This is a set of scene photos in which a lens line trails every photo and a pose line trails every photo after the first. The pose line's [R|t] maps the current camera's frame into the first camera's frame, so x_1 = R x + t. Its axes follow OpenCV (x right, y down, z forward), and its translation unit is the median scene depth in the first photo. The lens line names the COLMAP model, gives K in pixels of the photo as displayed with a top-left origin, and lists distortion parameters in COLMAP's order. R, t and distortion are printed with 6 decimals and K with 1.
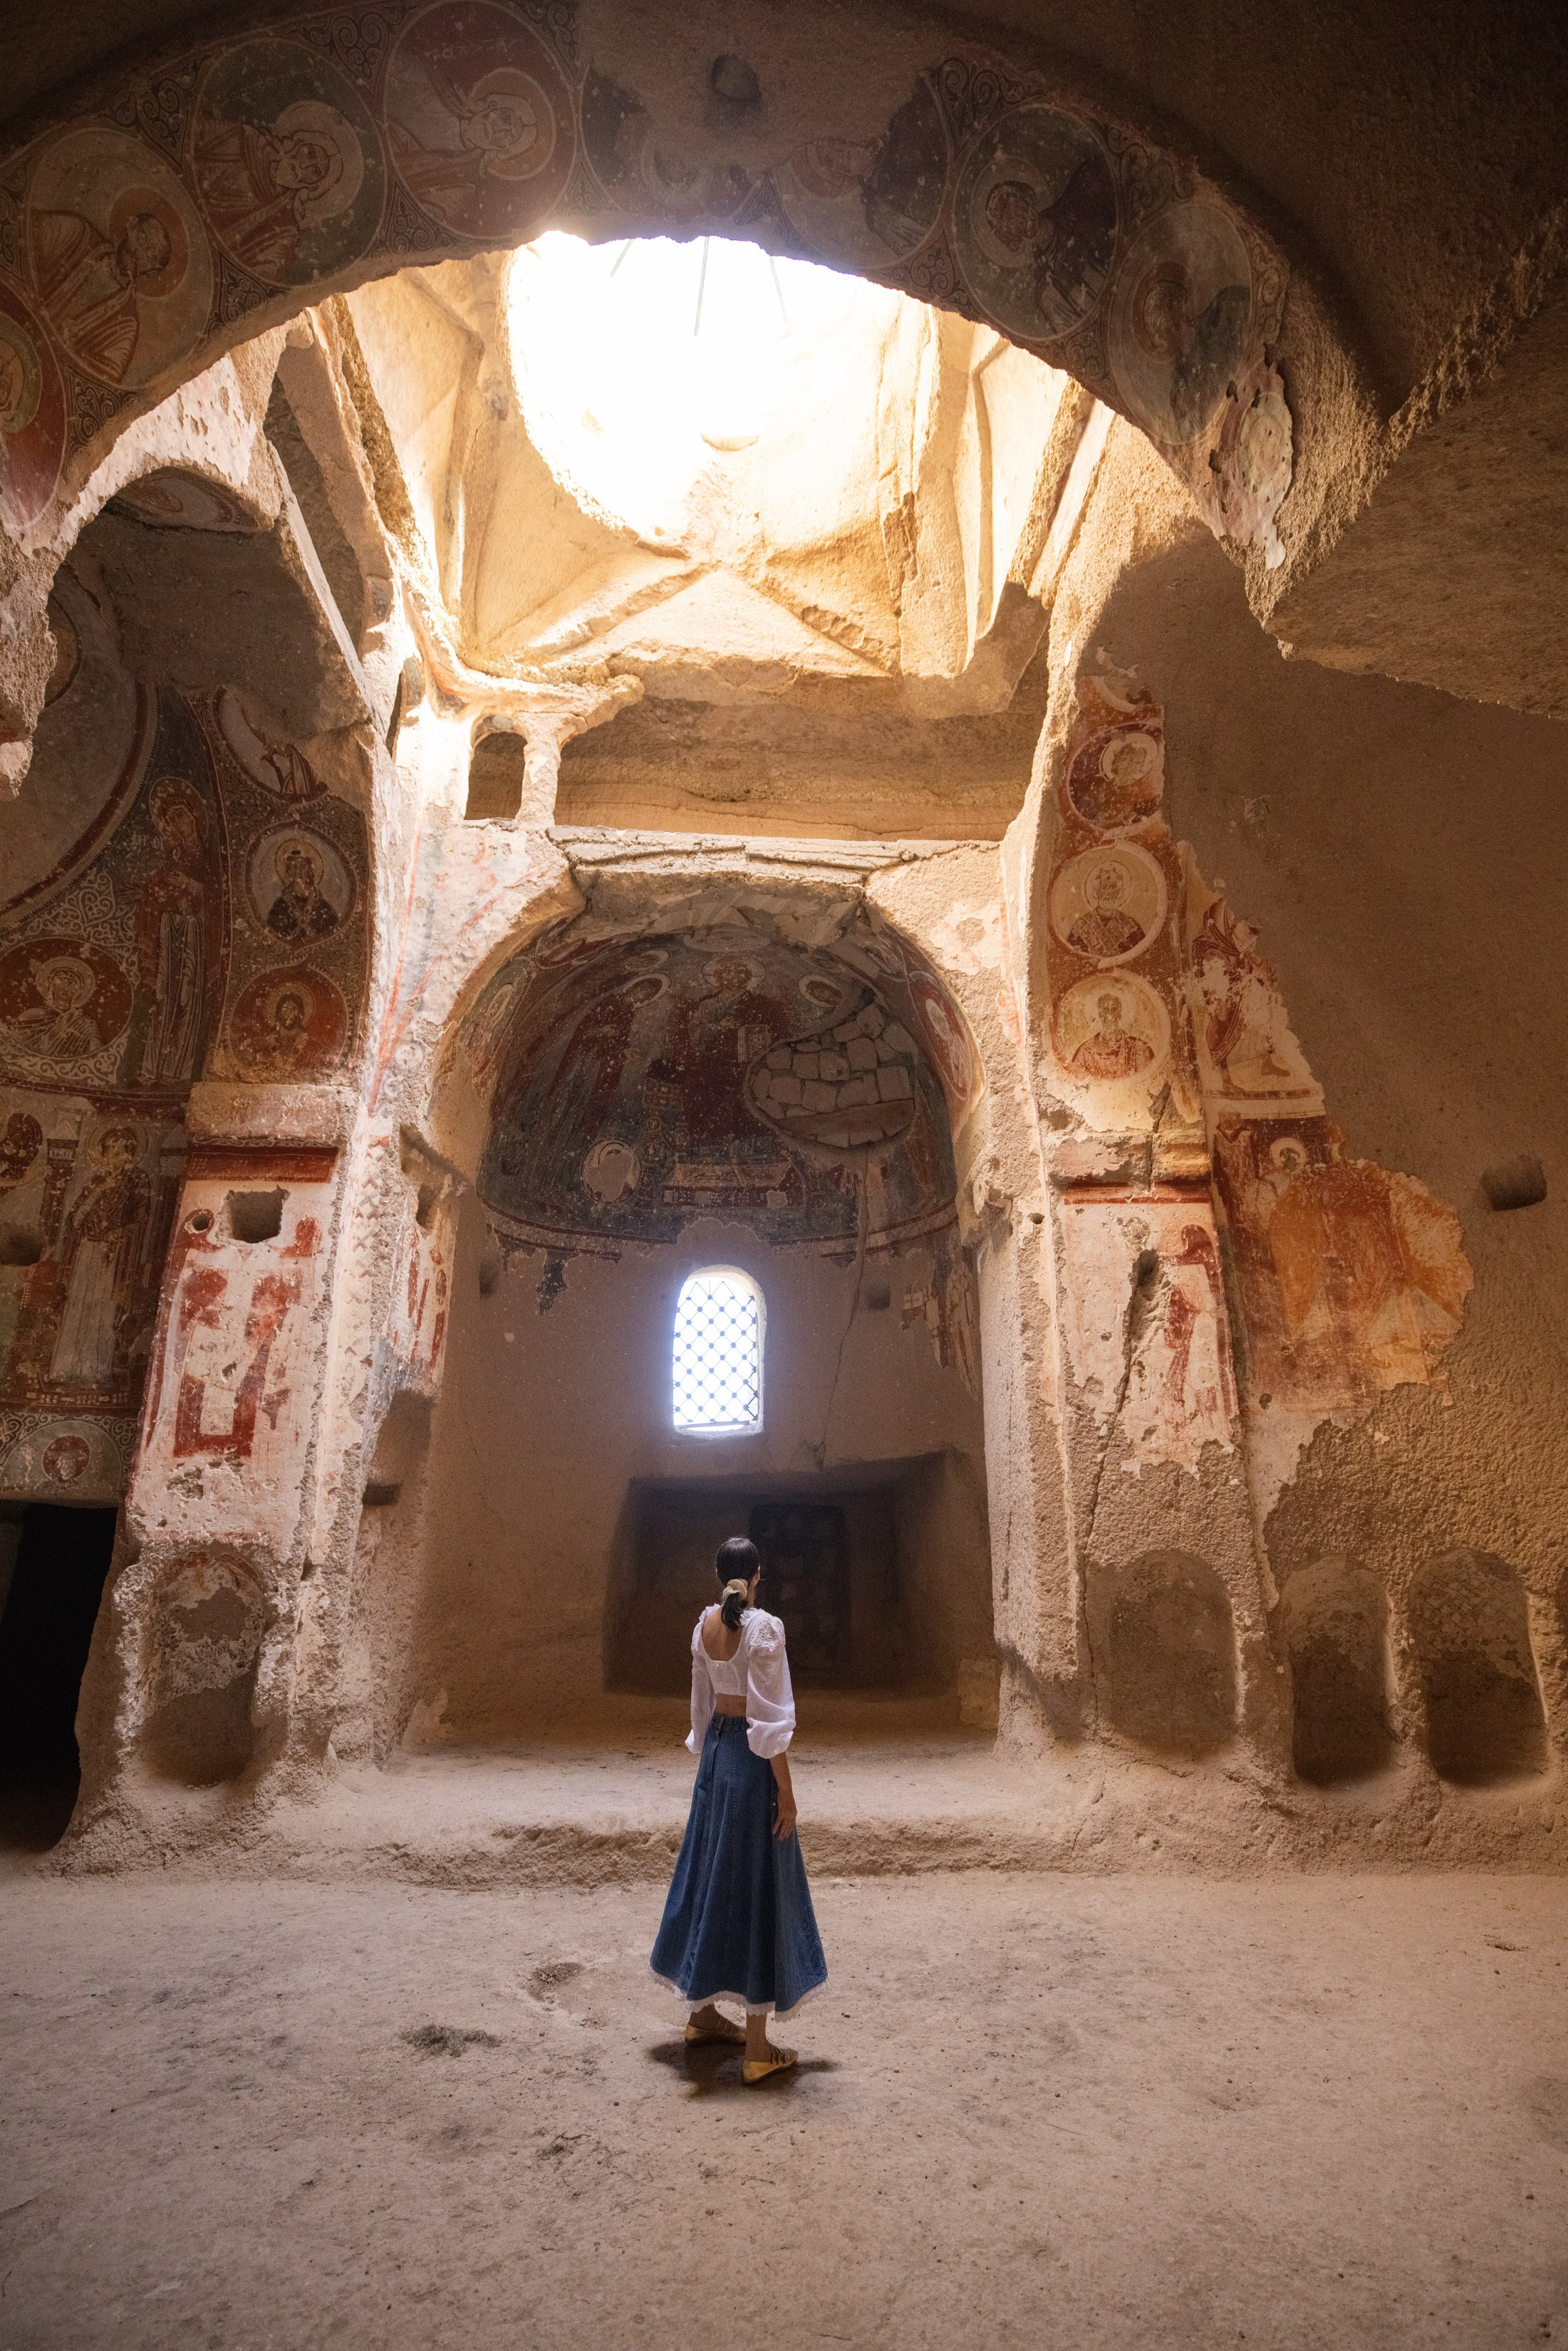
lens RADIAL K [[1123.0, 0, 814.9], [0, 1123.0, 1175.3], [0, 0, 1]] dist [-0.040517, 0.015429]
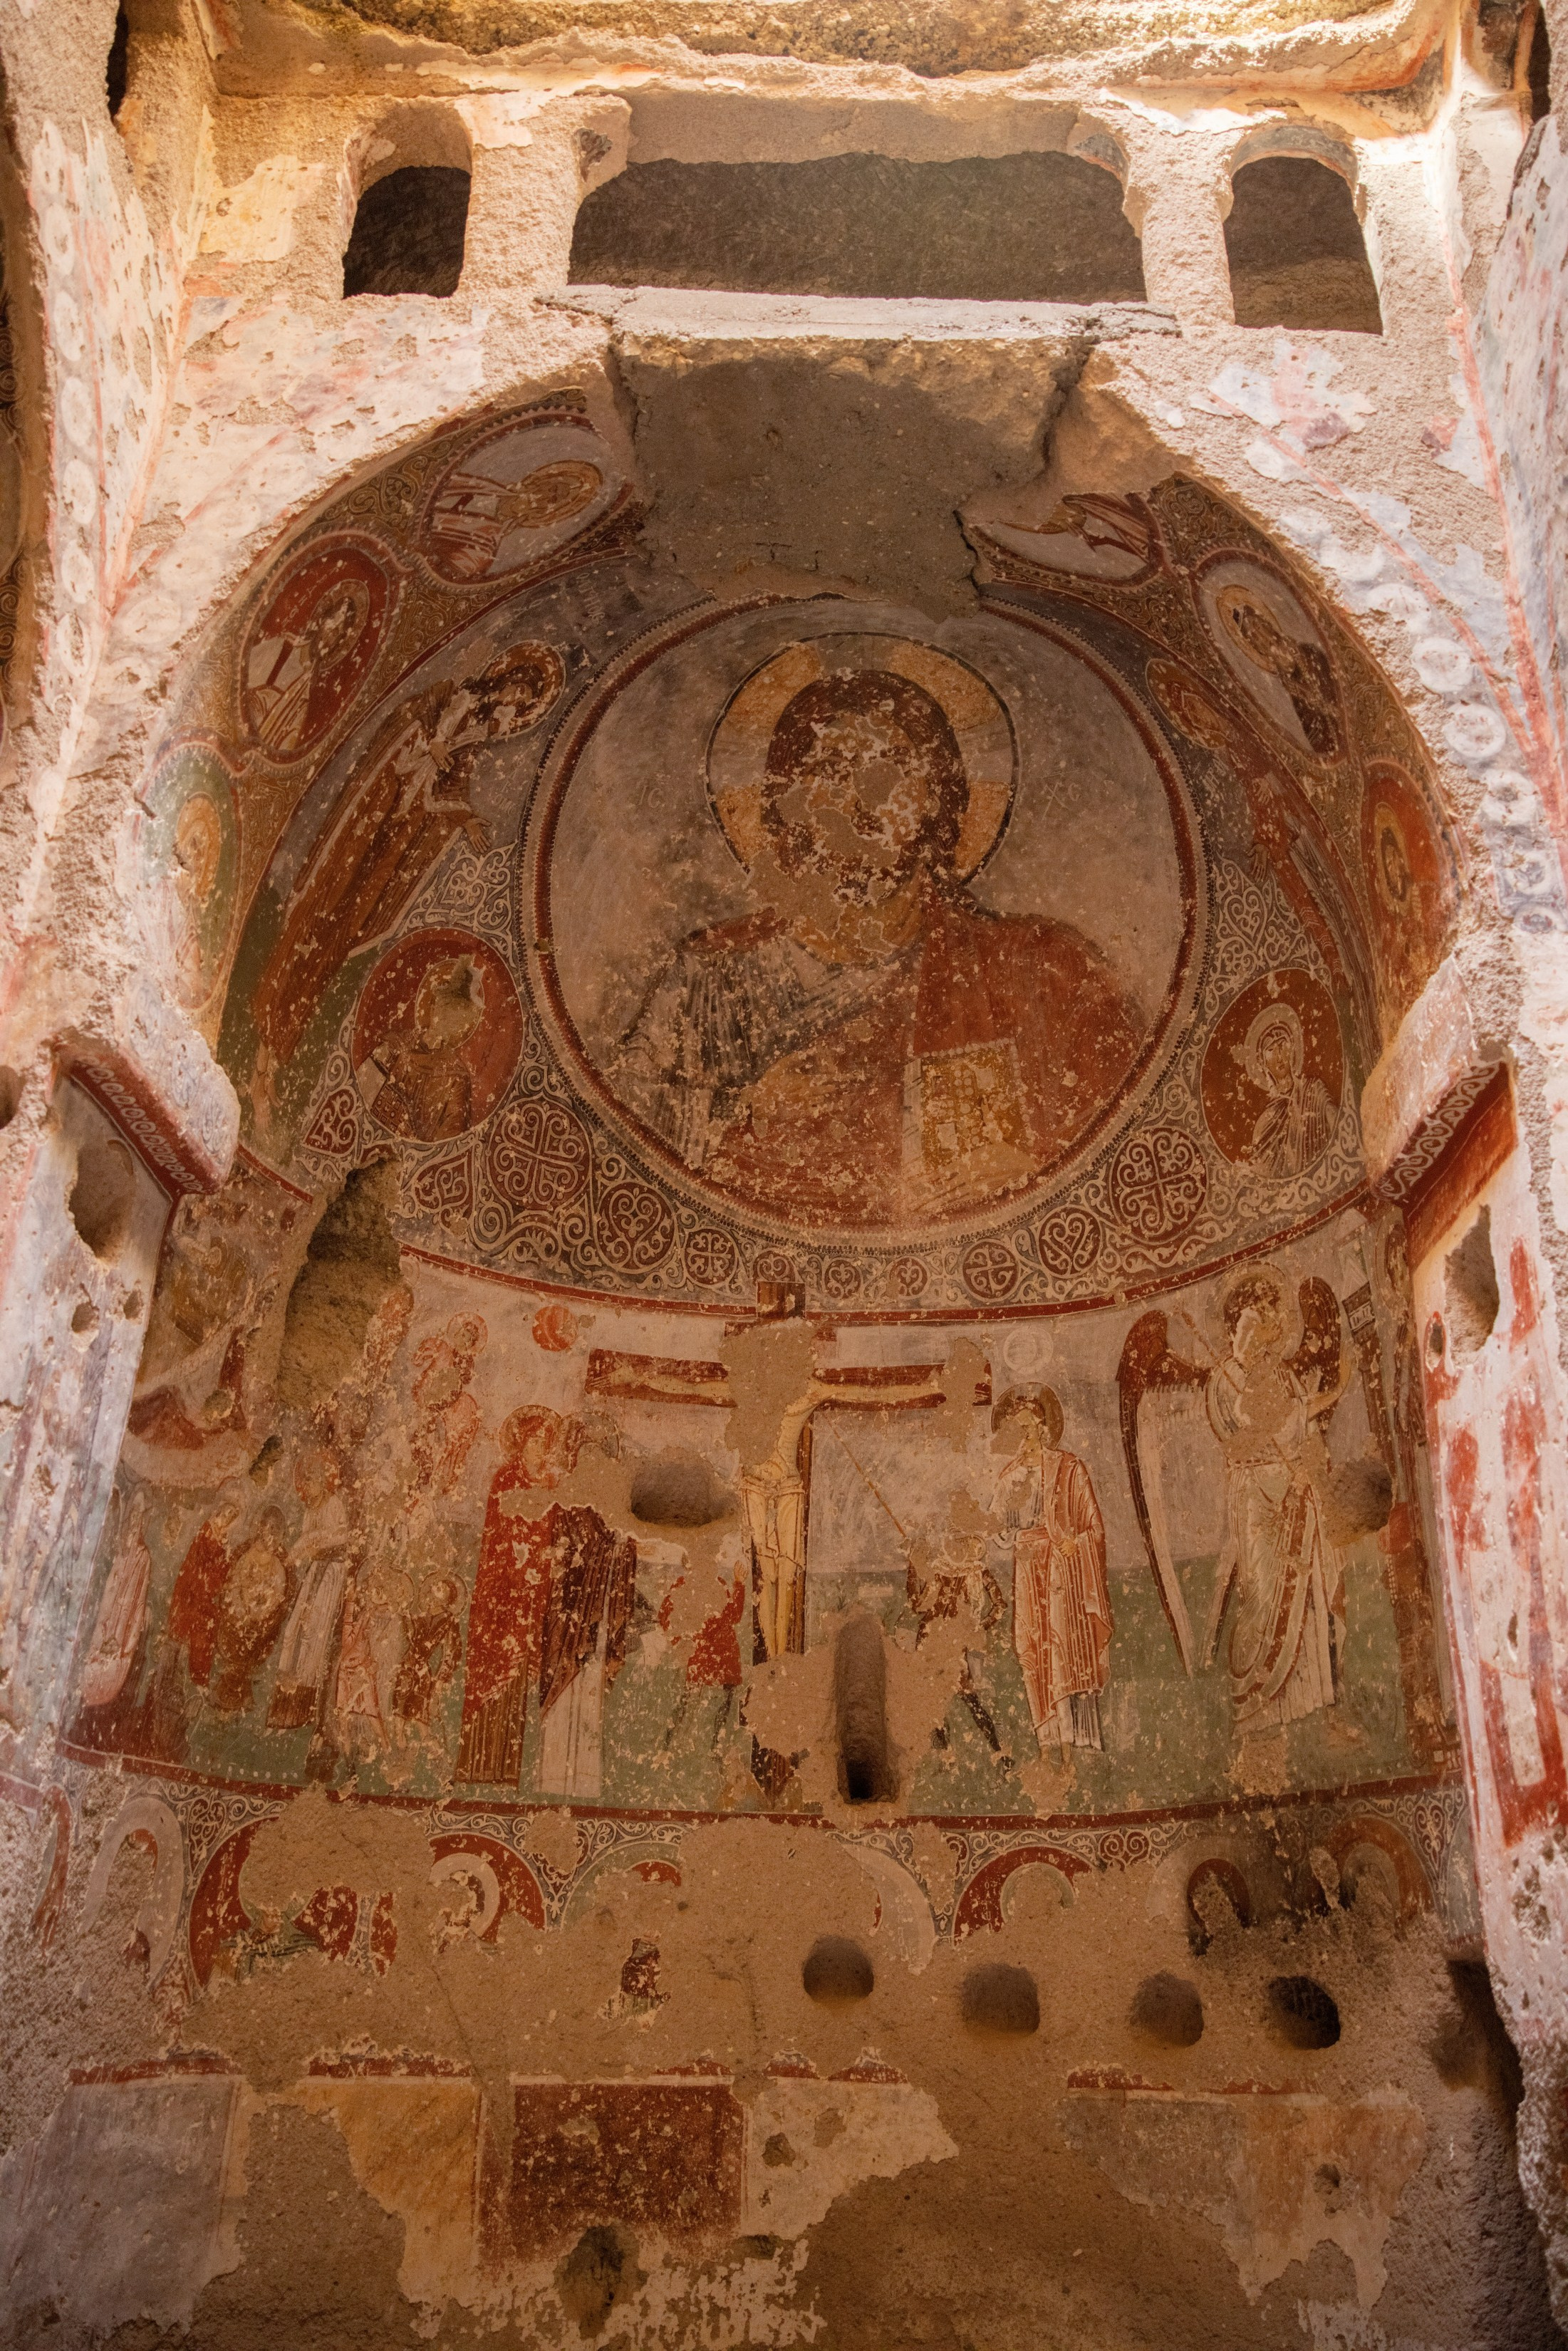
lens RADIAL K [[1872.9, 0, 773.8], [0, 1872.9, 1173.6], [0, 0, 1]] dist [-0.108991, 0.118294]
pose [[-0.069980, -0.424723, -0.902615, 0.206401], [0.291249, 0.856709, -0.425703, 0.231783], [0.954084, -0.292676, 0.063747, 0.695664]]
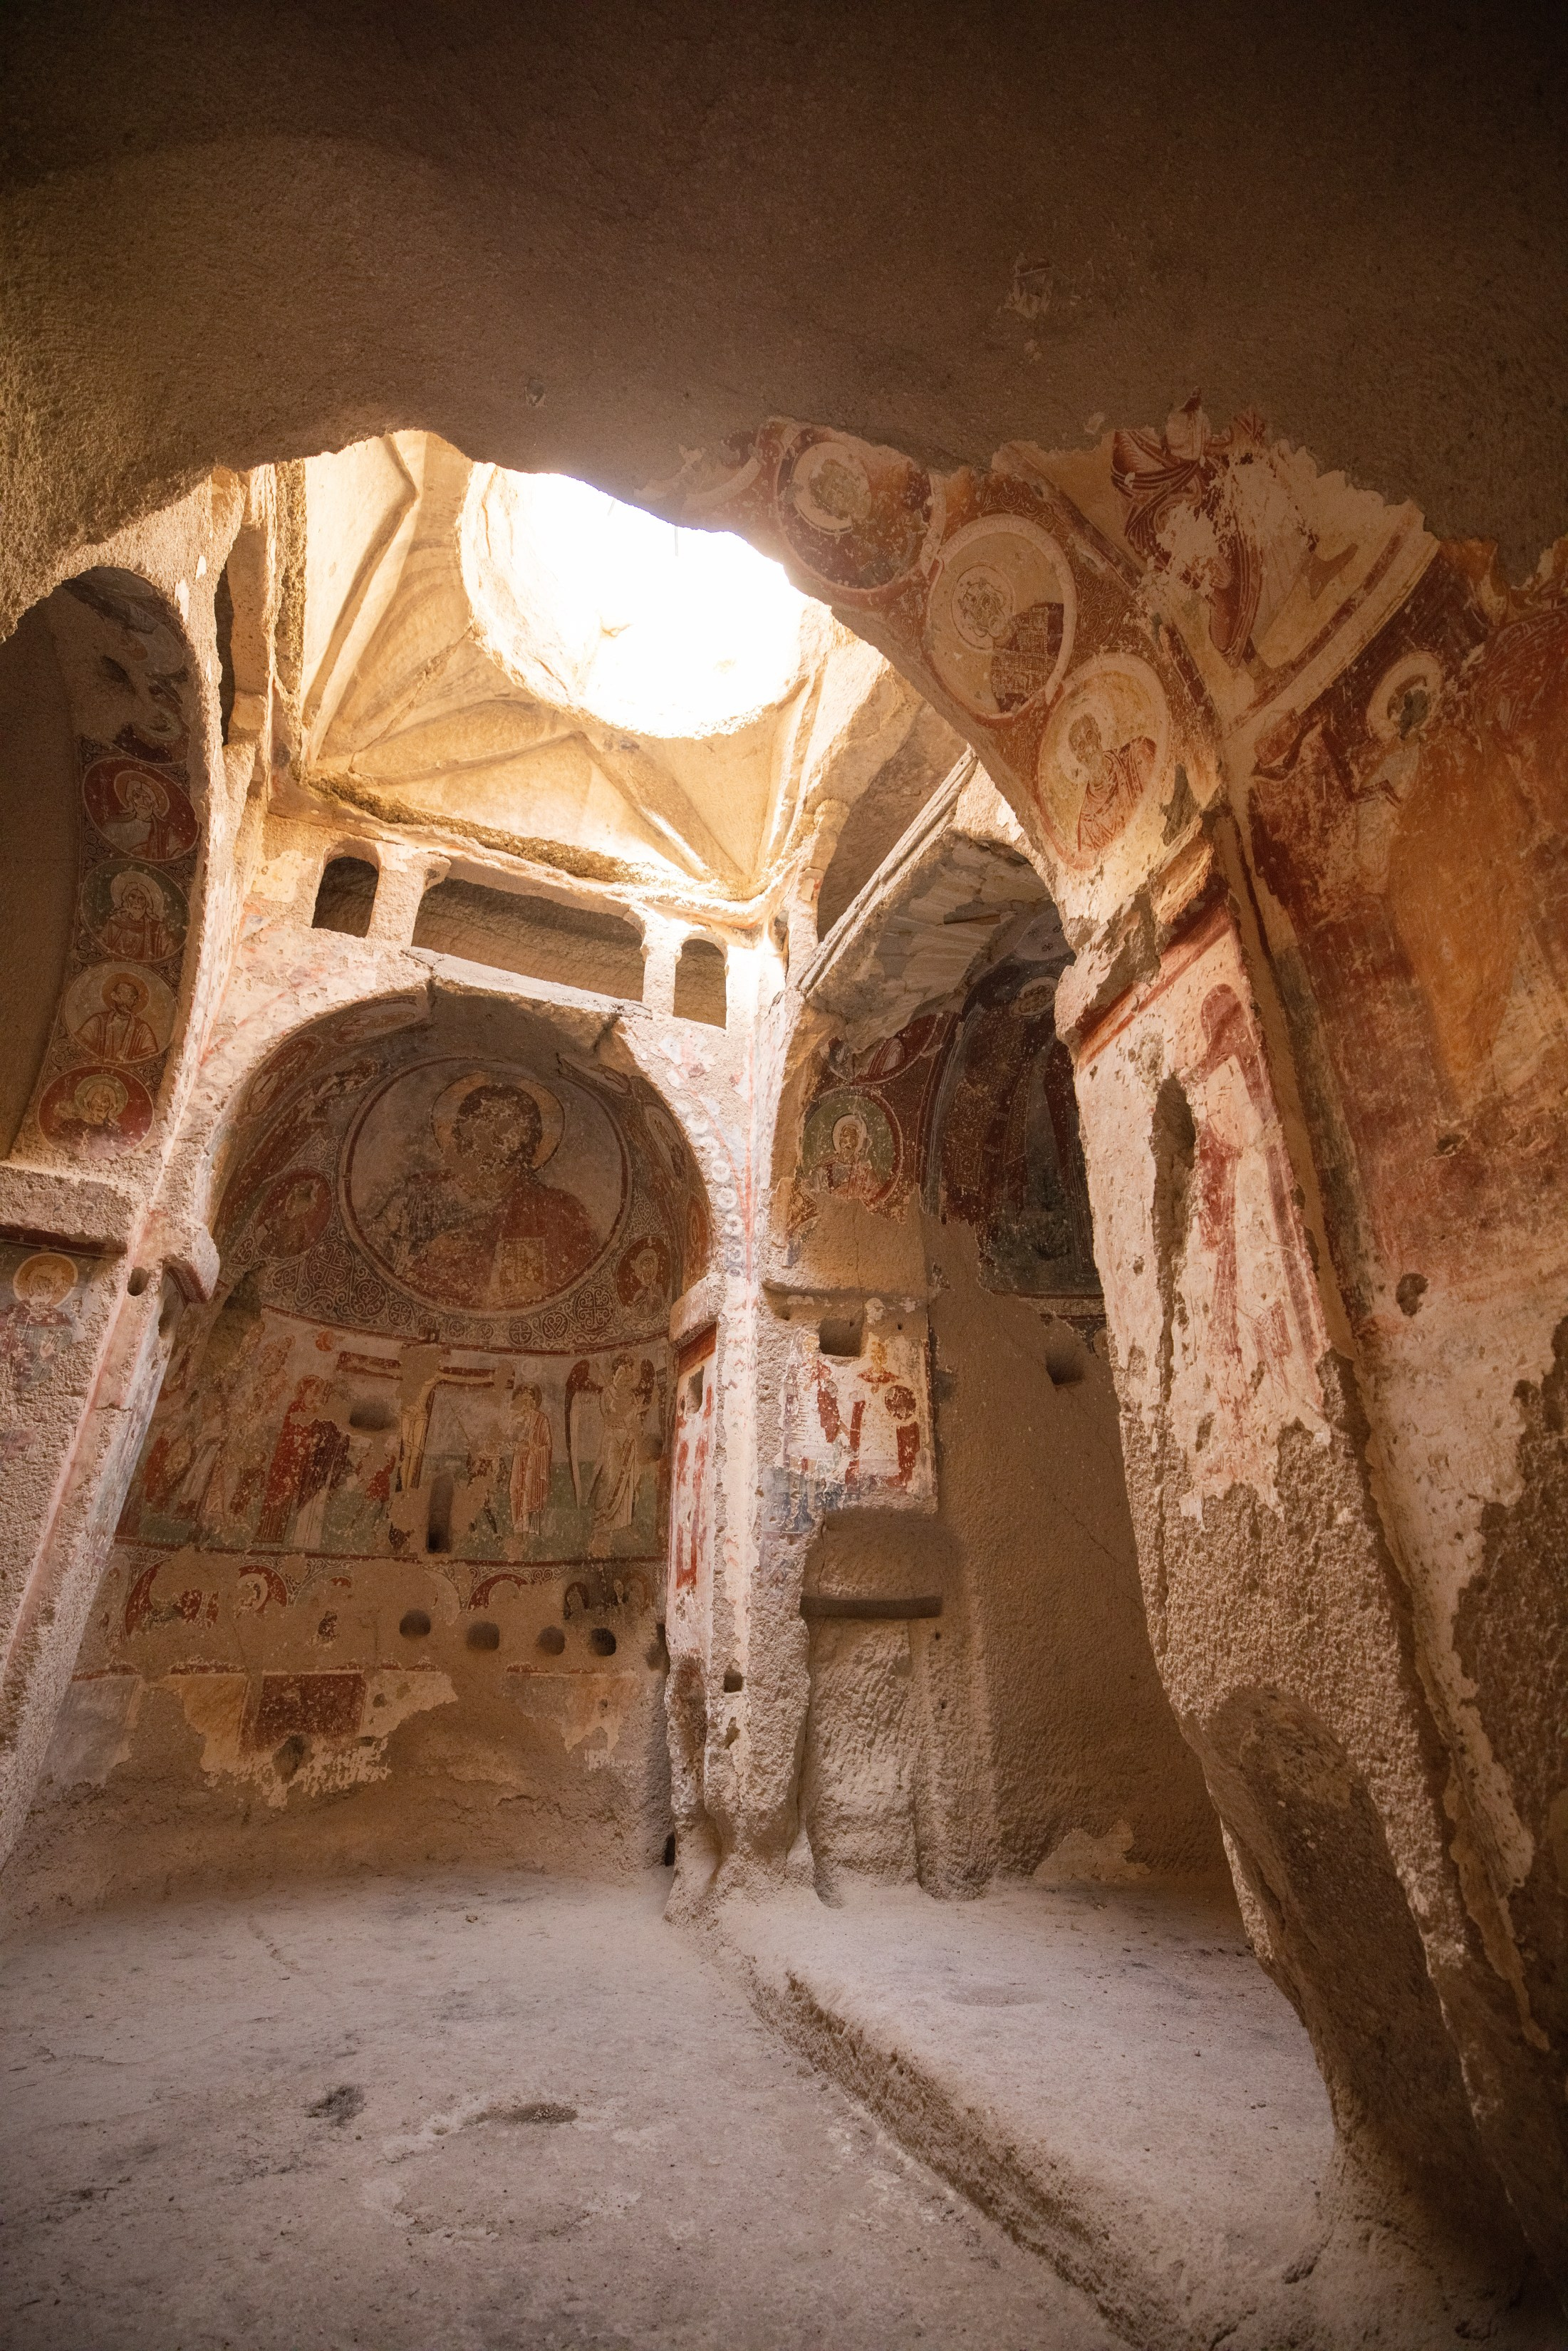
lens RADIAL K [[1006.3, 0, 775.7], [0, 1006.3, 1173.2], [0, 0, 1]] dist [-0.047555, 0.017207]
pose [[0.327047, -0.404384, -0.854116, 0.621659], [0.295265, 0.902296, -0.314135, 0.199927], [0.897696, -0.149453, 0.414494, 0.637560]]
